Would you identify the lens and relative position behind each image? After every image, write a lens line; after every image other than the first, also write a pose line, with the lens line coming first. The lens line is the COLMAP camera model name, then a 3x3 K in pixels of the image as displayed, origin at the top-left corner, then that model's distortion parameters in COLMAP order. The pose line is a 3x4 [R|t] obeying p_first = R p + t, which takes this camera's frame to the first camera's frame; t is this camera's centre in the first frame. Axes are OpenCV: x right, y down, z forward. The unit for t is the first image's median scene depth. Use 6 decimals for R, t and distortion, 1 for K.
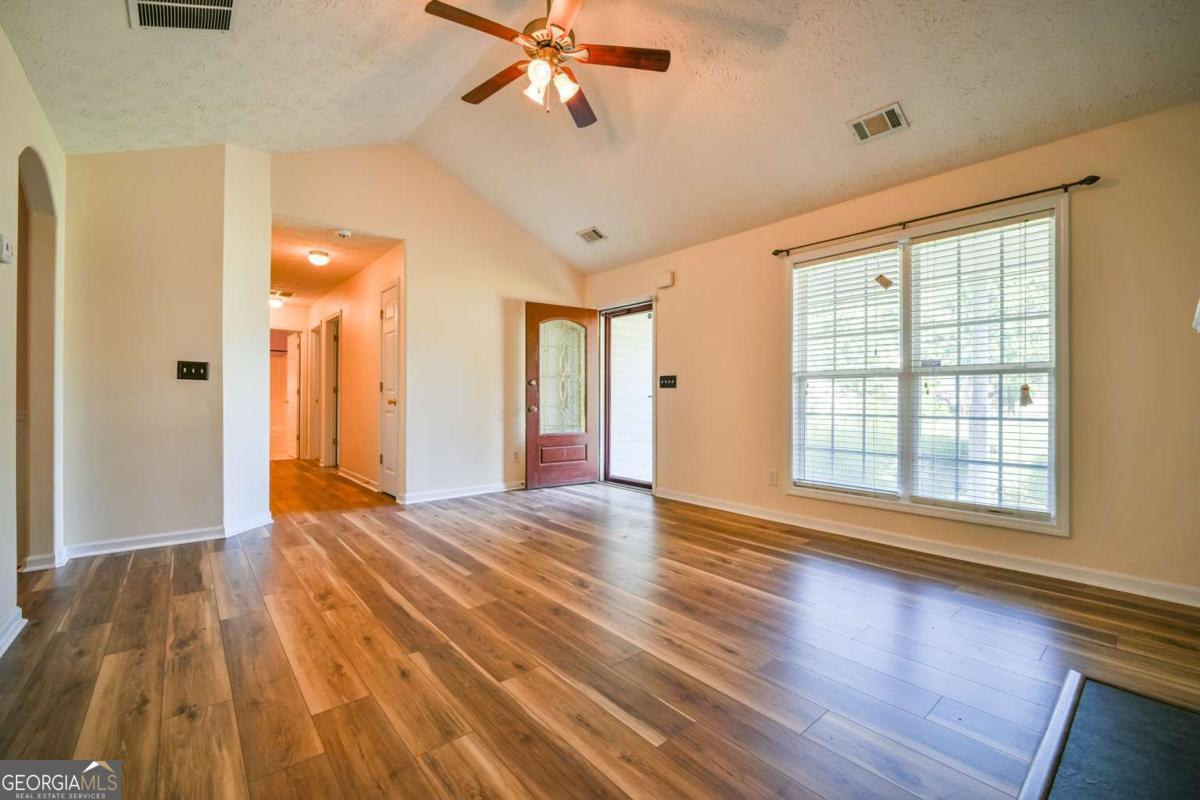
lens RADIAL K [[494.6, 0, 605.2], [0, 494.6, 395.8], [0, 0, 1]] dist [0.002397, -0.007877]
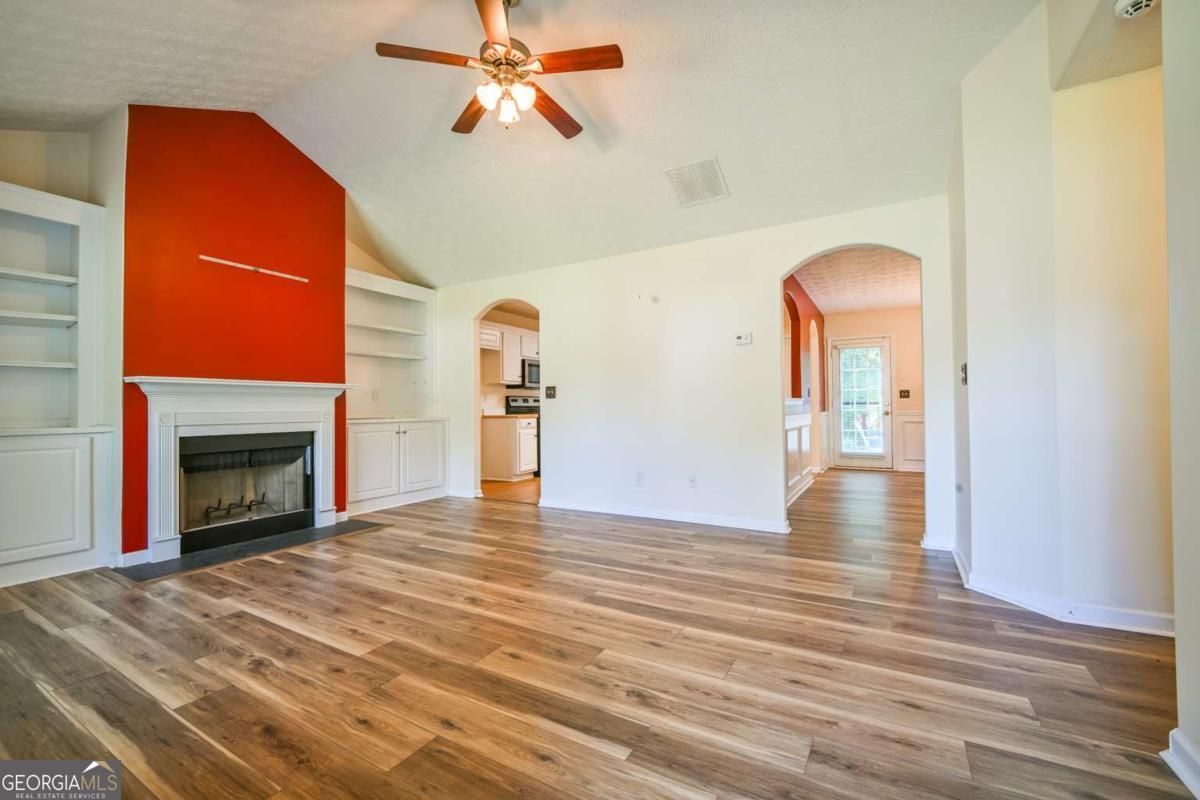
lens RADIAL K [[494.6, 0, 606.2], [0, 494.6, 400.4], [0, 0, 1]] dist [0.002397, -0.007877]
pose [[-0.942585, 0.000934, -0.333966, 0.027929], [0.008664, 0.999728, -0.021658, 0.006624], [0.333855, -0.023308, -0.942336, 1.791871]]
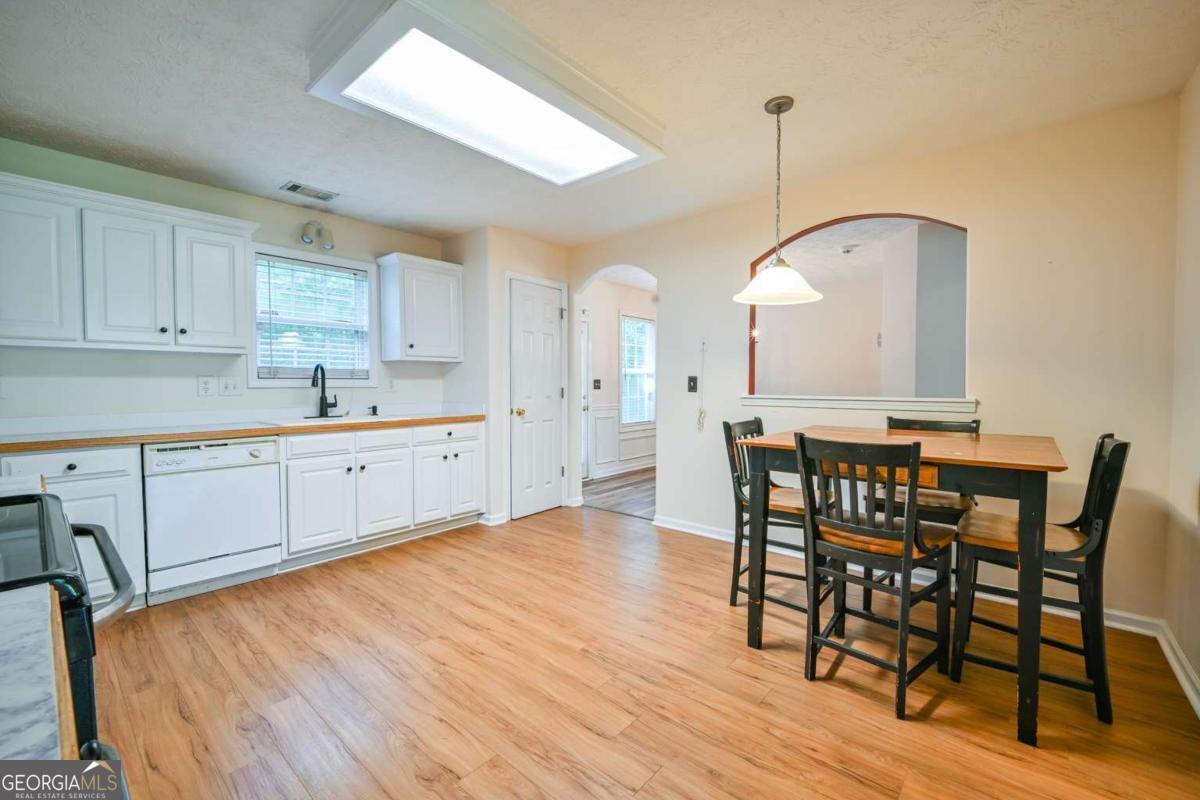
lens RADIAL K [[494.6, 0, 603.6], [0, 494.6, 398.7], [0, 0, 1]] dist [0.002397, -0.007877]
pose [[0.150736, 0.025797, -0.988237, -0.216926], [0.009392, 0.999577, 0.027525, -0.063190], [0.988529, -0.013431, 0.150430, -0.348226]]
